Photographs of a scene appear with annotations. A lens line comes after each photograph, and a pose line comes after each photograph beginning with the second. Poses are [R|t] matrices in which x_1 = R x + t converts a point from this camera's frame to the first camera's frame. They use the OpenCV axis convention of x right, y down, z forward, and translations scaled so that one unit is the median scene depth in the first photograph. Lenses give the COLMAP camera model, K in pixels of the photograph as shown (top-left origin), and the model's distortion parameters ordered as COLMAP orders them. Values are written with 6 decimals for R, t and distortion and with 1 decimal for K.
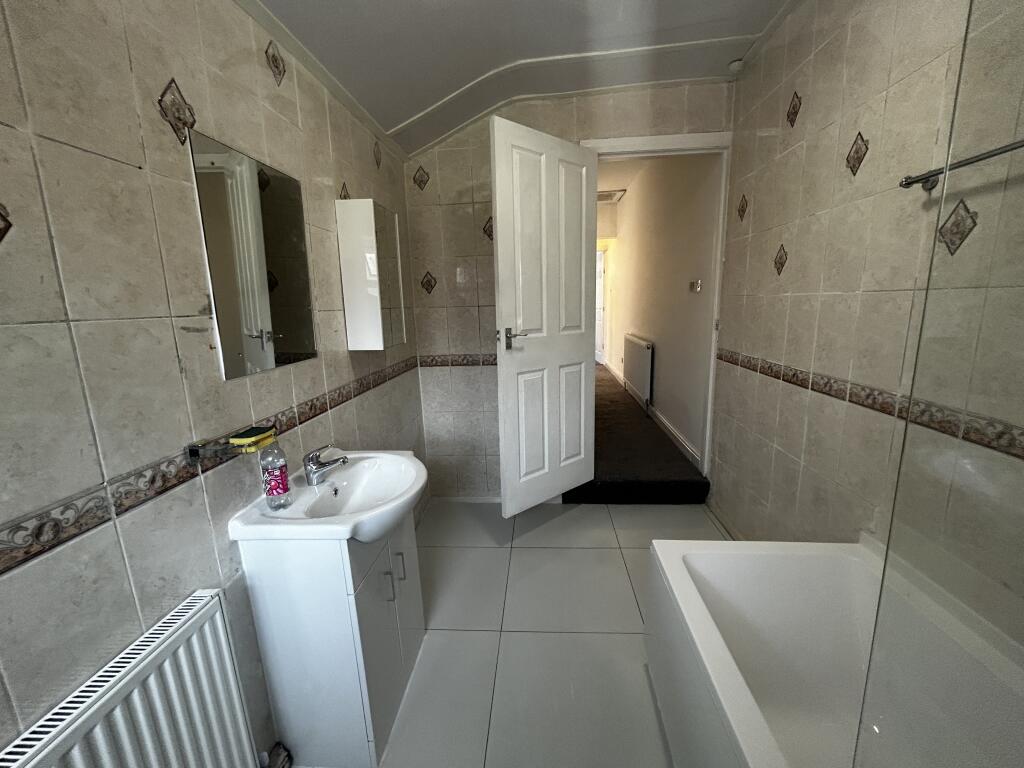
lens RADIAL K [[409.6, 0, 512.3], [0, 409.6, 385.5], [0, 0, 1]] dist [-0.000118, -0.000009]
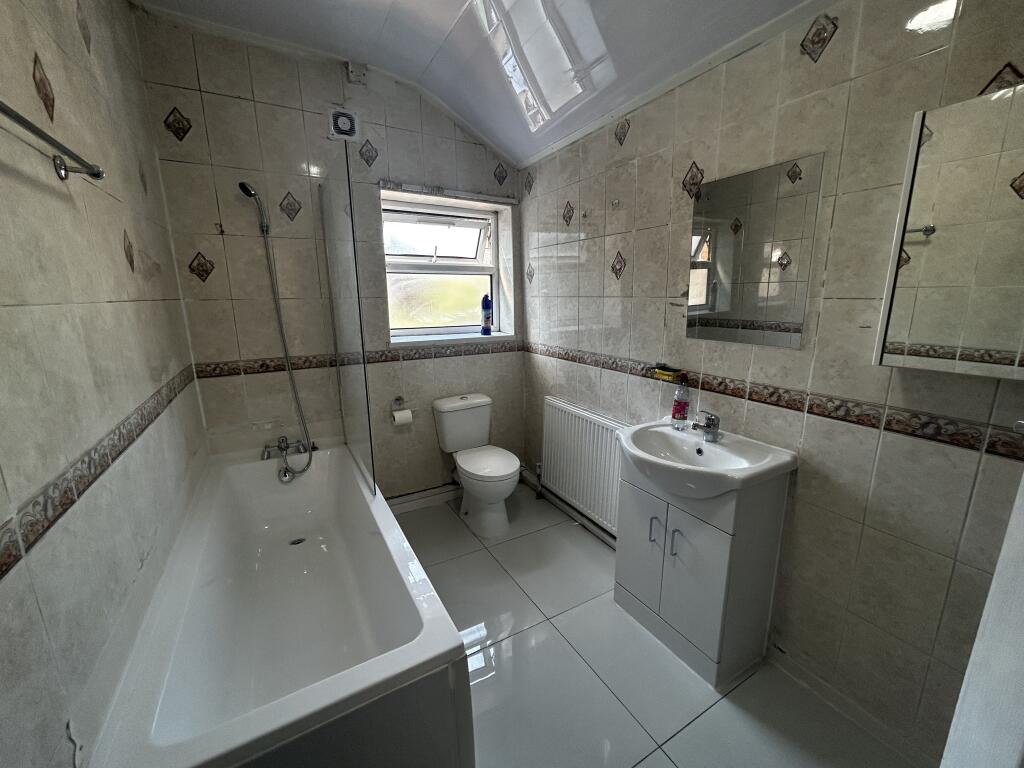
lens RADIAL K [[409.6, 0, 512.3], [0, 409.6, 383.1], [0, 0, 1]] dist [-0.000118, -0.000009]
pose [[-0.826888, 0.152563, -0.541276, 0.812563], [-0.081520, 0.919814, 0.383793, -0.432826], [0.556426, 0.361479, -0.748147, 1.980491]]
